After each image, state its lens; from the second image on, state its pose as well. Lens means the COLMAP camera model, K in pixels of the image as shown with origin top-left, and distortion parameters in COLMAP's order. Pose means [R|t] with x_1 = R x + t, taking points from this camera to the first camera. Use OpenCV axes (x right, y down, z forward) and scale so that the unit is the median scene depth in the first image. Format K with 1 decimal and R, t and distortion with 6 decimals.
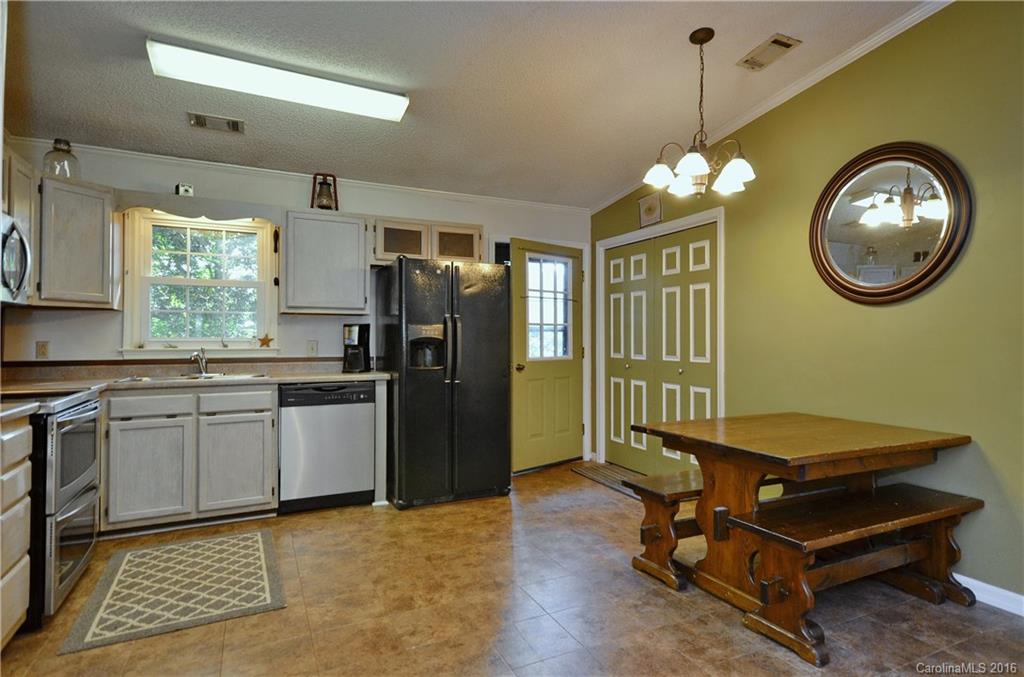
lens RADIAL K [[555.5, 0, 538.6], [0, 555.5, 332.8], [0, 0, 1]] dist [0.008341, 0.000152]
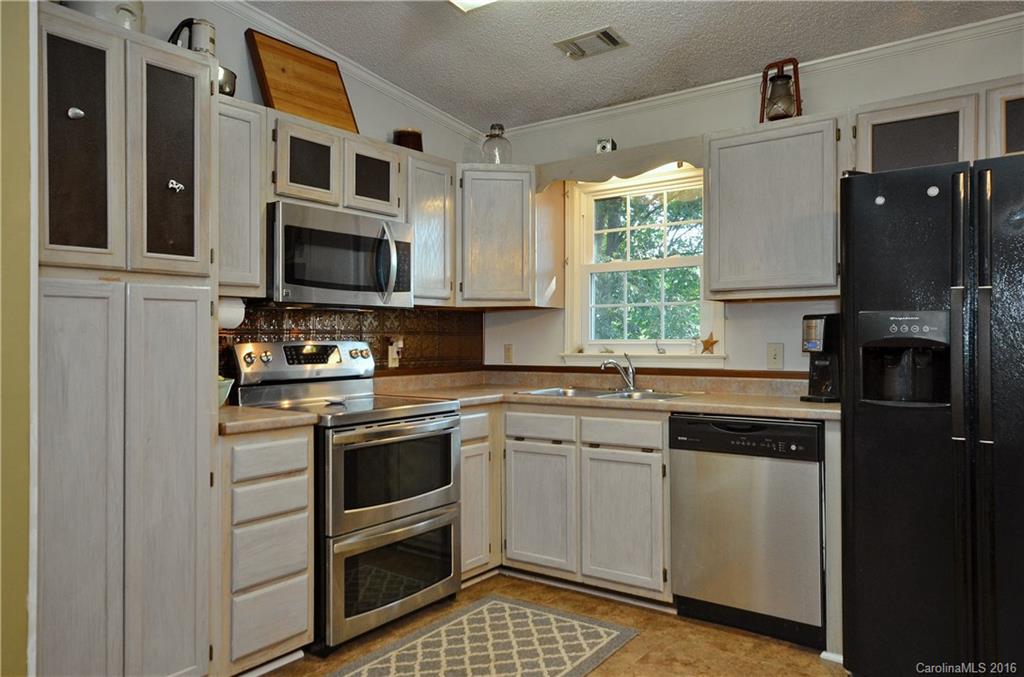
lens RADIAL K [[716.5, 0, 514.5], [0, 716.5, 336.1], [0, 0, 1]] dist [-0.004311, 0.003056]
pose [[0.443906, -0.006332, -0.896051, 0.189184], [0.018158, 0.999833, 0.001930, -0.000800], [0.895889, -0.017127, 0.443947, 0.450471]]
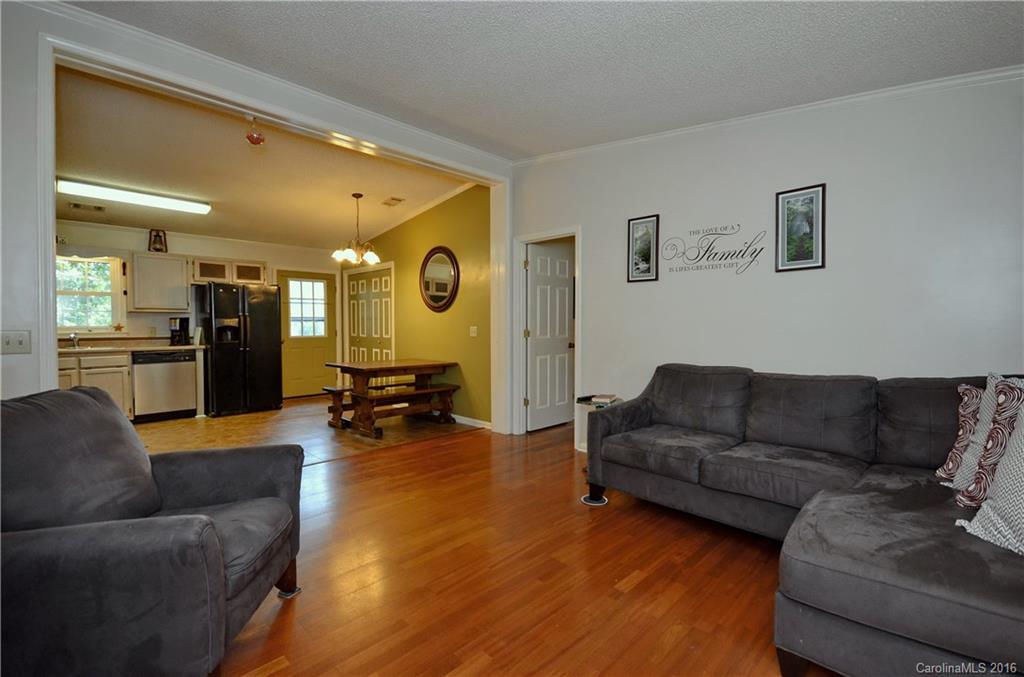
lens RADIAL K [[457.5, 0, 520.5], [0, 457.5, 334.8], [0, 0, 1]] dist [0.013613, 0.000130]
pose [[0.949375, -0.010465, 0.313972, 0.252810], [-0.001309, 0.999305, 0.037266, -0.019719], [-0.314144, -0.035790, 0.948701, -0.793230]]
